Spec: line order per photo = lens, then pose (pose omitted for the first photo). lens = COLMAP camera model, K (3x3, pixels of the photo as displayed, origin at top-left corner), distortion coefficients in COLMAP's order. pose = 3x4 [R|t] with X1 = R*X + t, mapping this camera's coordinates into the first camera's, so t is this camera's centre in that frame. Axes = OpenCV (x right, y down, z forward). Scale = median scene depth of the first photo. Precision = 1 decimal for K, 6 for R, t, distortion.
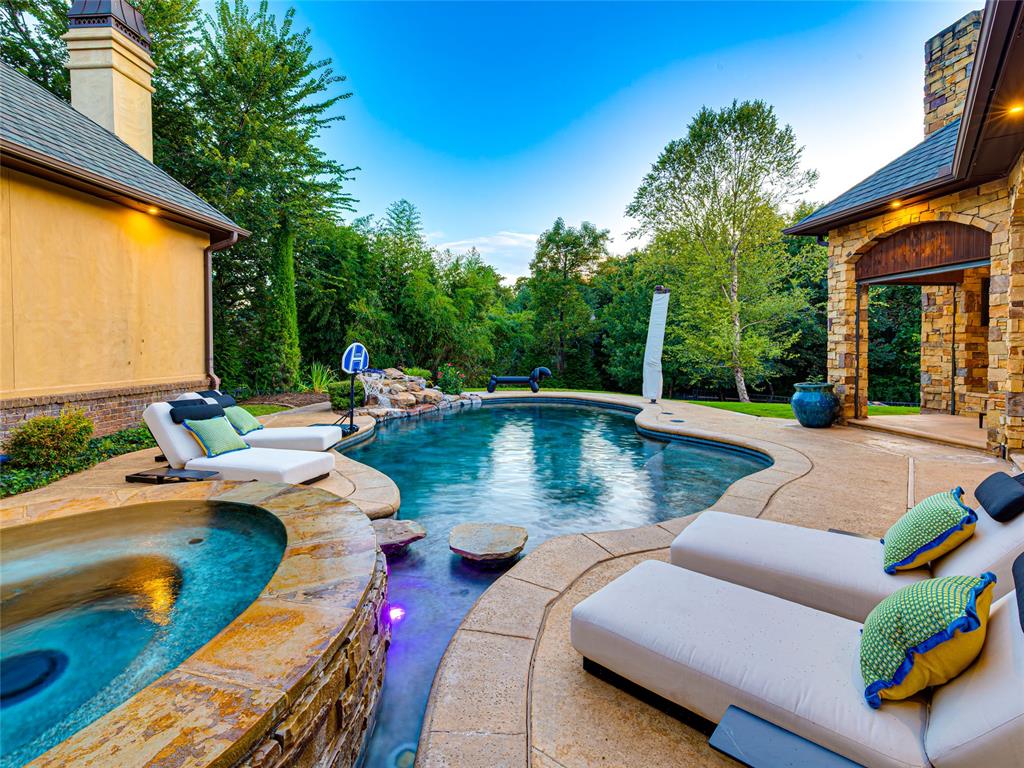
lens RADIAL K [[496.1, 0, 527.2], [0, 496.1, 355.6], [0, 0, 1]] dist [-0.000269, 0.000947]
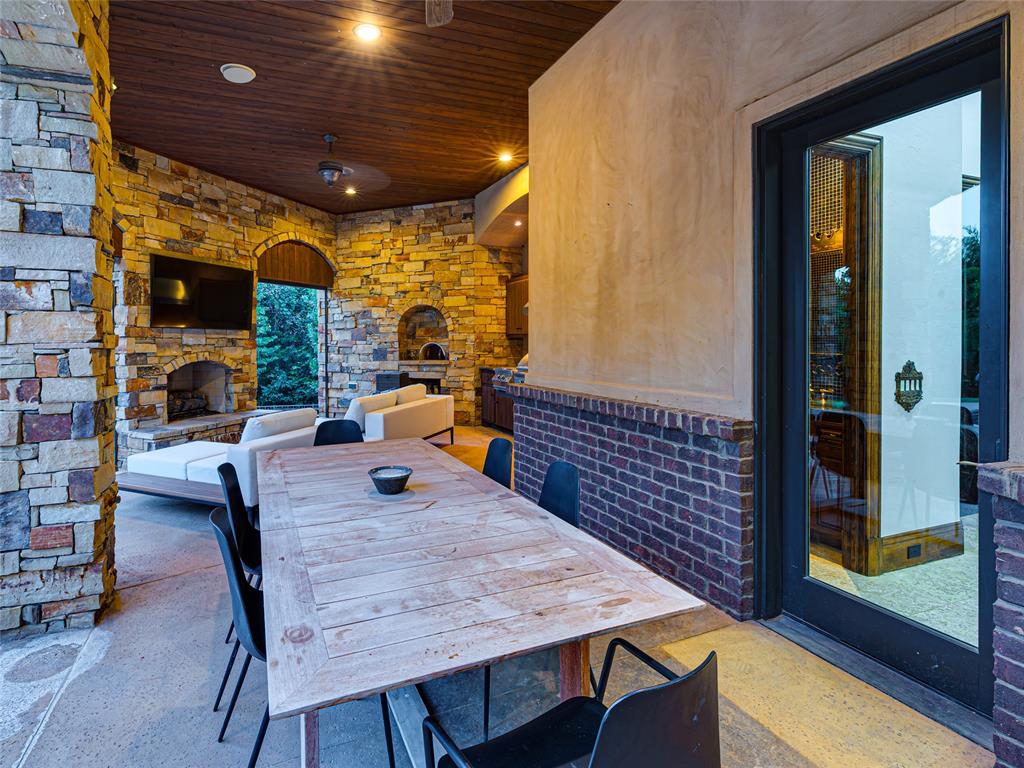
lens RADIAL K [[517.1, 0, 444.9], [0, 517.1, 344.9], [0, 0, 1]] dist [0.000797, 0.000144]
pose [[0.526097, -0.009683, 0.850369, 0.495212], [0.025139, 0.999675, -0.004170, -0.021511], [-0.850053, 0.023571, 0.526170, 0.285822]]
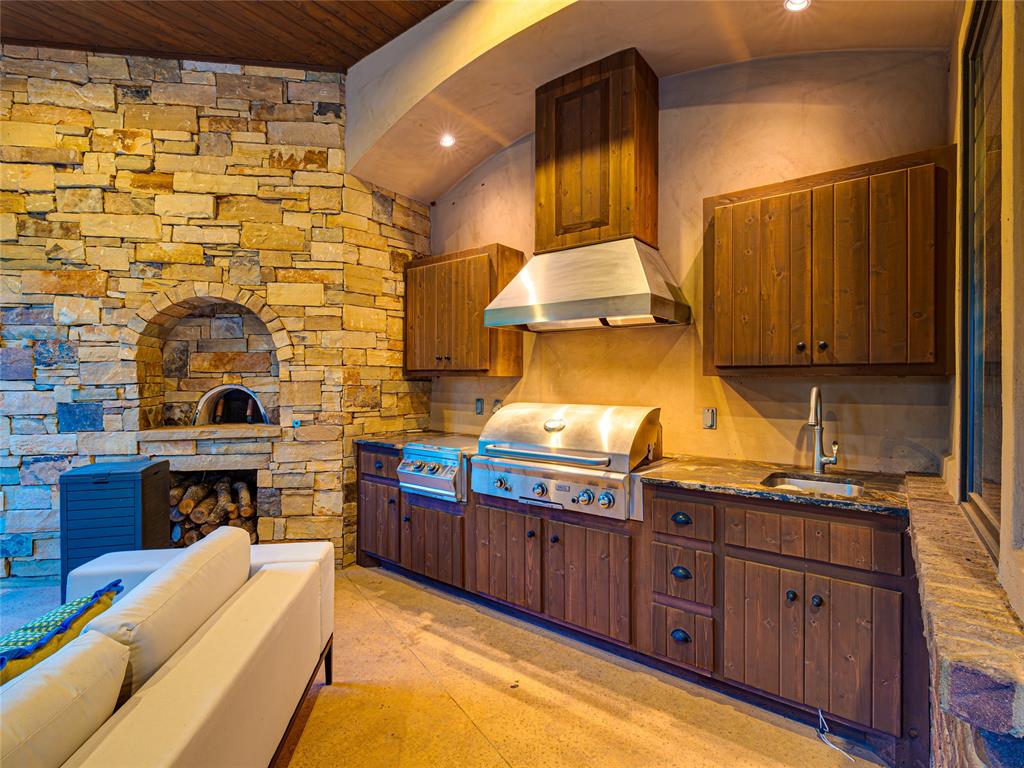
lens RADIAL K [[499.9, 0, 505.9], [0, 499.9, 381.6], [0, 0, 1]] dist [0.000127, 0.000302]
pose [[0.000001, -0.002447, 0.999997, 0.872732], [0.021645, 0.999763, 0.002446, -0.030076], [-0.999766, 0.021645, 0.000054, 0.574187]]
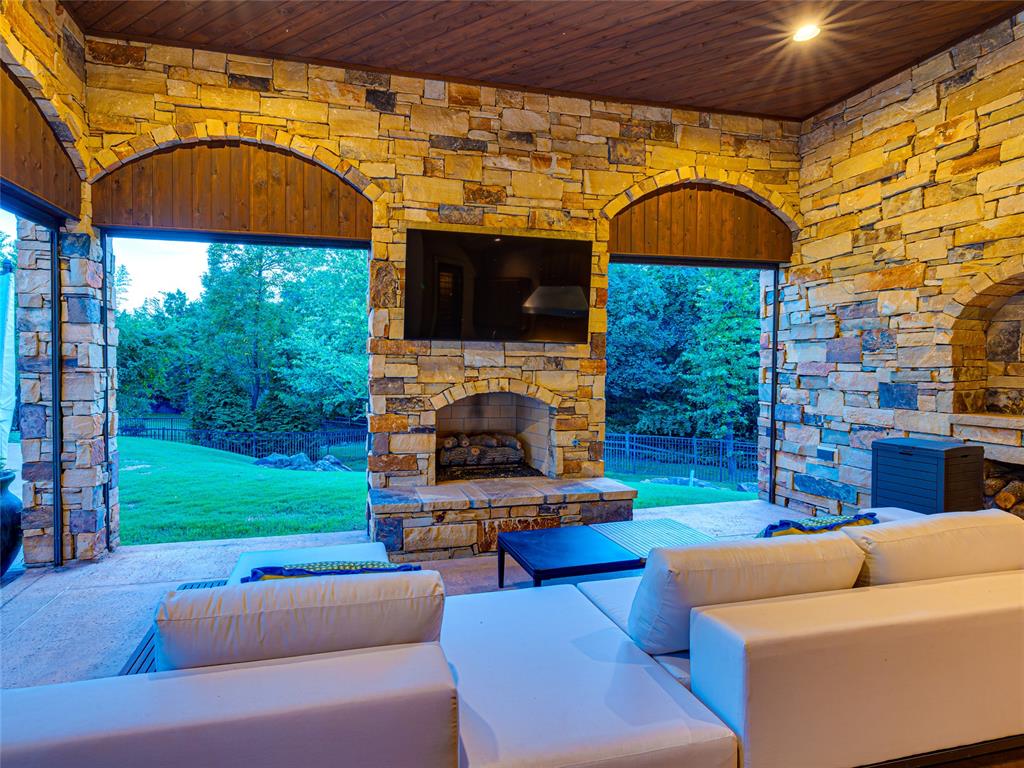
lens RADIAL K [[509.2, 0, 449.4], [0, 509.2, 370.8], [0, 0, 1]] dist [-0.000231, -0.000004]
pose [[0.996555, 0.004833, 0.082789, 0.833116], [-0.004767, 0.999988, -0.000998, -0.028621], [-0.082793, 0.000600, 0.996567, 0.496692]]
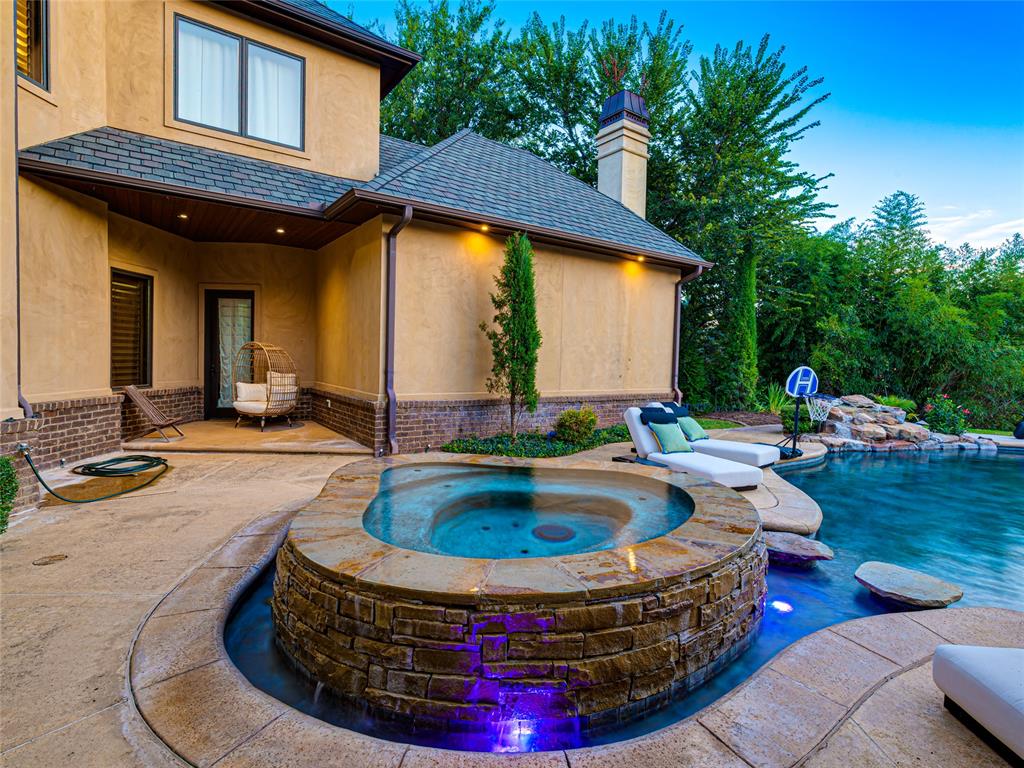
lens RADIAL K [[520.9, 0, 506.6], [0, 520.9, 375.9], [0, 0, 1]] dist [-0.000330, -0.000401]
pose [[0.618248, 0.045760, -0.784650, 0.082132], [-0.042379, 0.998792, 0.024856, -0.006150], [0.784840, 0.017886, 0.619441, -0.082208]]
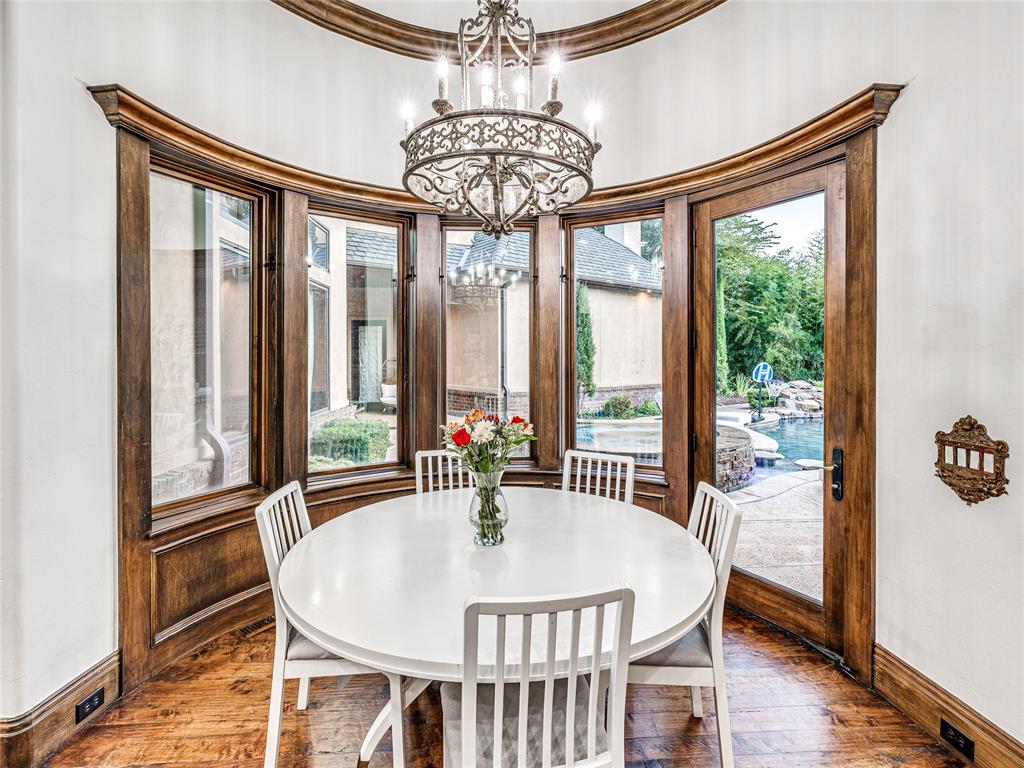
lens RADIAL K [[498.9, 0, 500.7], [0, 498.9, 361.3], [0, 0, 1]] dist [0.001012, 0.000134]
pose [[0.652303, 0.006625, -0.757930, 0.238801], [-0.013820, 0.999900, -0.003153, -0.010649], [0.757833, 0.012531, 0.652329, -0.503883]]
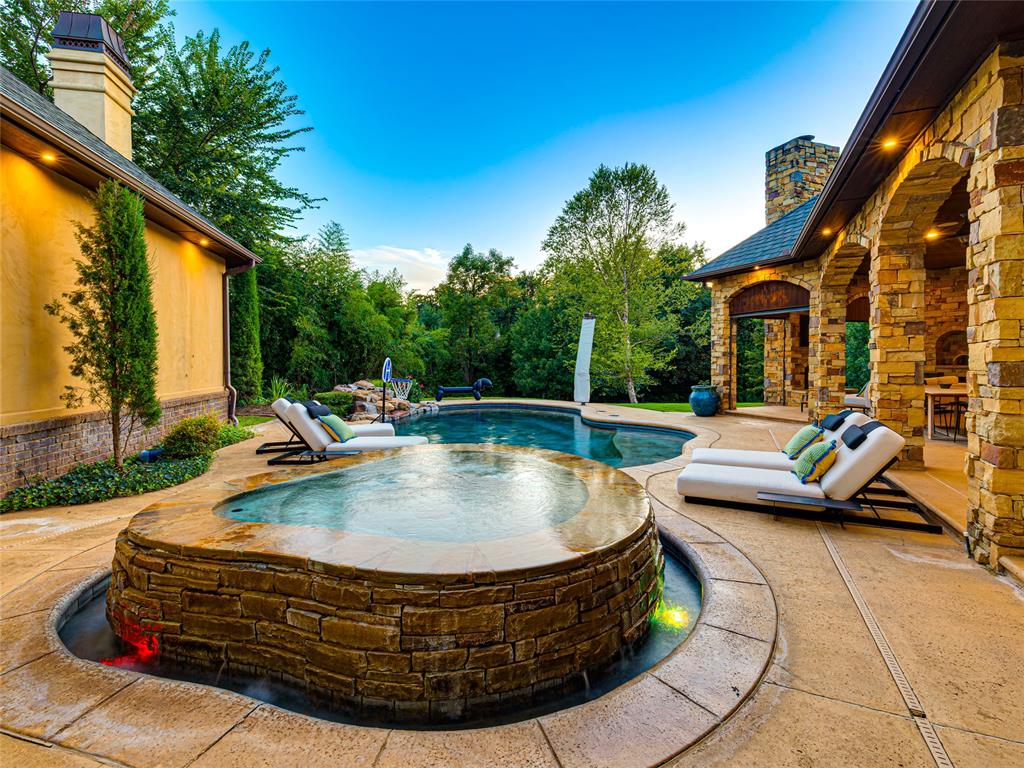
lens RADIAL K [[492.4, 0, 521.9], [0, 492.4, 370.7], [0, 0, 1]] dist [0.001991, 0.000220]
pose [[0.967511, -0.007019, 0.252731, -0.265231], [0.006953, 0.999975, 0.001154, 0.005968], [-0.252732, 0.000641, 0.967536, -0.223748]]
